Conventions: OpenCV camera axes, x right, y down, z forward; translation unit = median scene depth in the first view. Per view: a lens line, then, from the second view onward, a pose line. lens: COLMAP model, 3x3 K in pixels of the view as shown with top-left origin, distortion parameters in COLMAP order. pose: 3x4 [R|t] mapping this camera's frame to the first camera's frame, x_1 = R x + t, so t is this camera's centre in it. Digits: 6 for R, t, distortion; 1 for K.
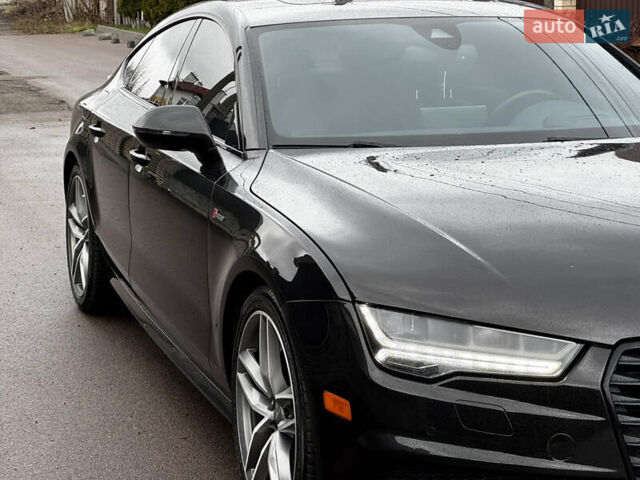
lens RADIAL K [[1514.1, 0, 320.0], [0, 1514.1, 240.0], [0, 0, 1]] dist [-0.136319, 4.599746]
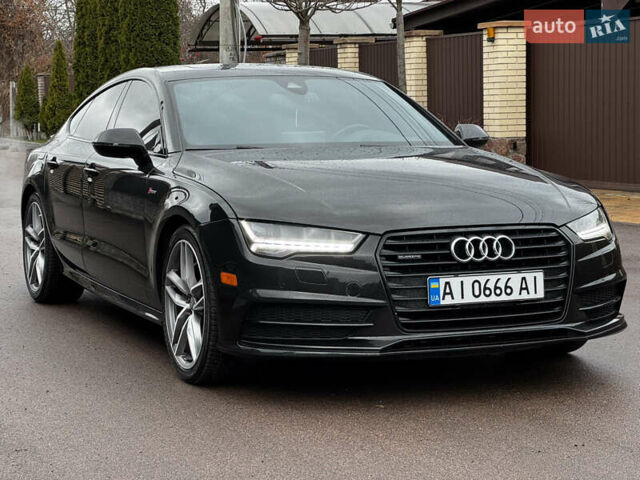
lens RADIAL K [[1514.1, 0, 320.0], [0, 1514.1, 240.0], [0, 0, 1]] dist [-0.136319, 4.599746]
pose [[0.996902, -0.012132, 0.077713, -0.016730], [0.018478, 0.996504, -0.081471, 0.185598], [-0.076453, 0.082655, 0.993641, -0.653554]]
